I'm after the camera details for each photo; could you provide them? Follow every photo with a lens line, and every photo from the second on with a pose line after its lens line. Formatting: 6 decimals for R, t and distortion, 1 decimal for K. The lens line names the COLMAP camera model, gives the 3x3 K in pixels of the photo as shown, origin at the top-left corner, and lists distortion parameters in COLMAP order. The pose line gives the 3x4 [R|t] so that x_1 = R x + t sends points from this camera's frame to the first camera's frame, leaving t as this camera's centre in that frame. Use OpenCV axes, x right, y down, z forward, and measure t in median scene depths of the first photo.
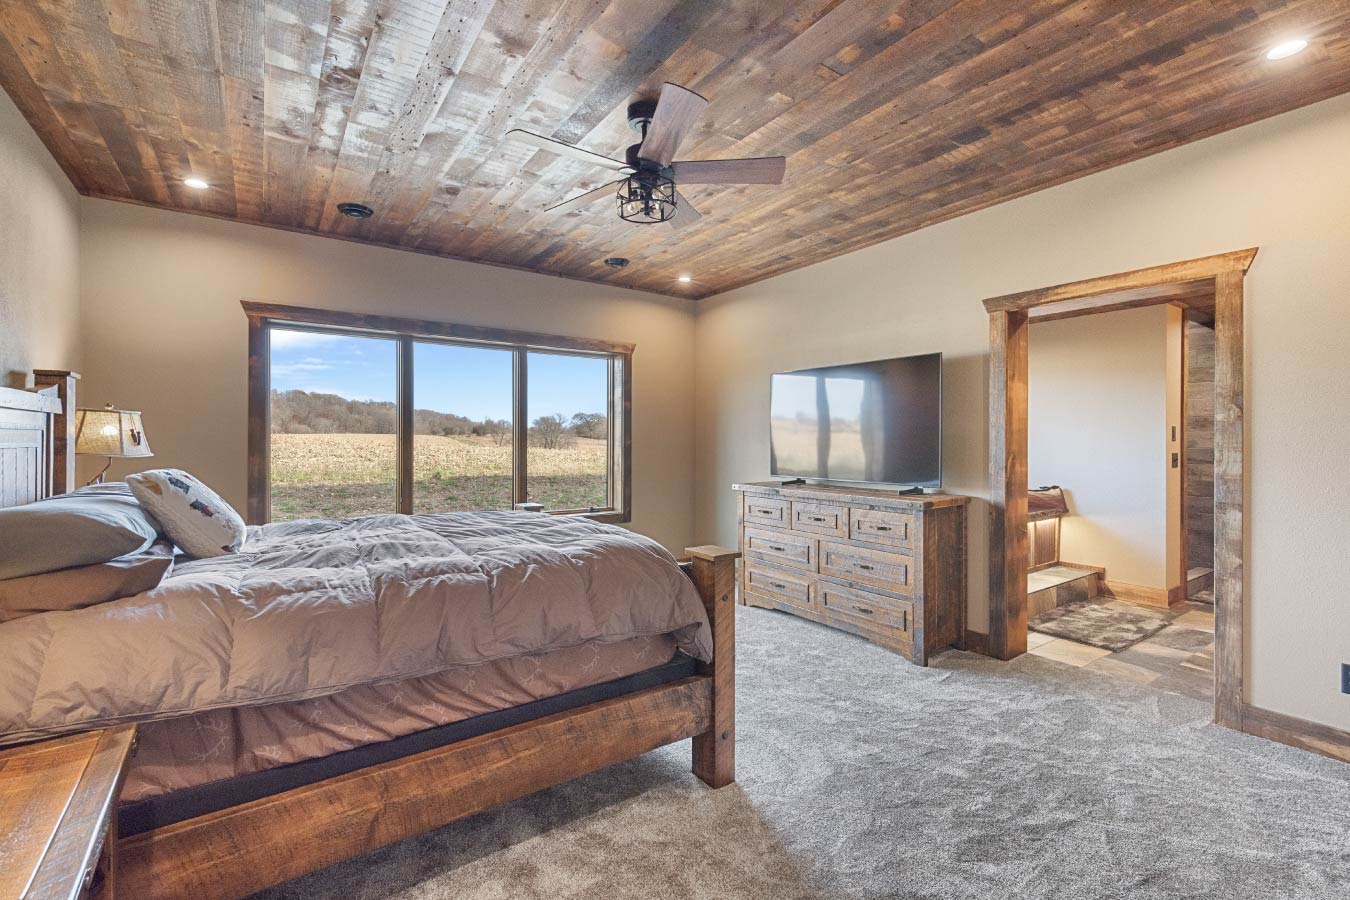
lens RADIAL K [[590.9, 0, 669.1], [0, 590.9, 441.6], [0, 0, 1]] dist [-0.002228, 0.000363]
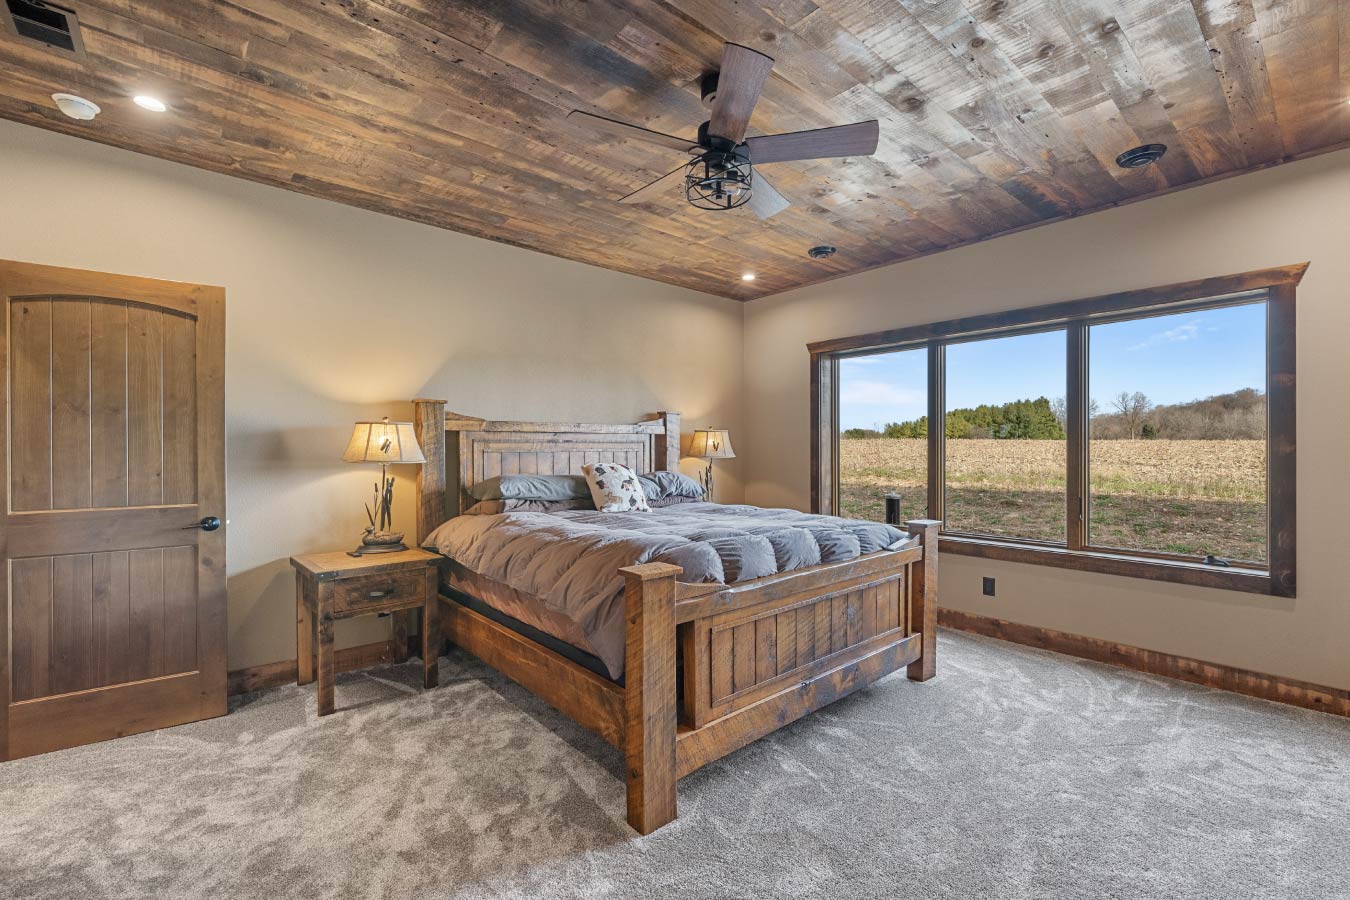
lens RADIAL K [[590.9, 0, 670.1], [0, 590.9, 451.8], [0, 0, 1]] dist [-0.002228, 0.000363]
pose [[0.103987, 0.001414, -0.994578, 0.508659], [0.000024, 0.999999, 0.001425, 0.002791], [0.994579, -0.000172, 0.103987, 0.488405]]
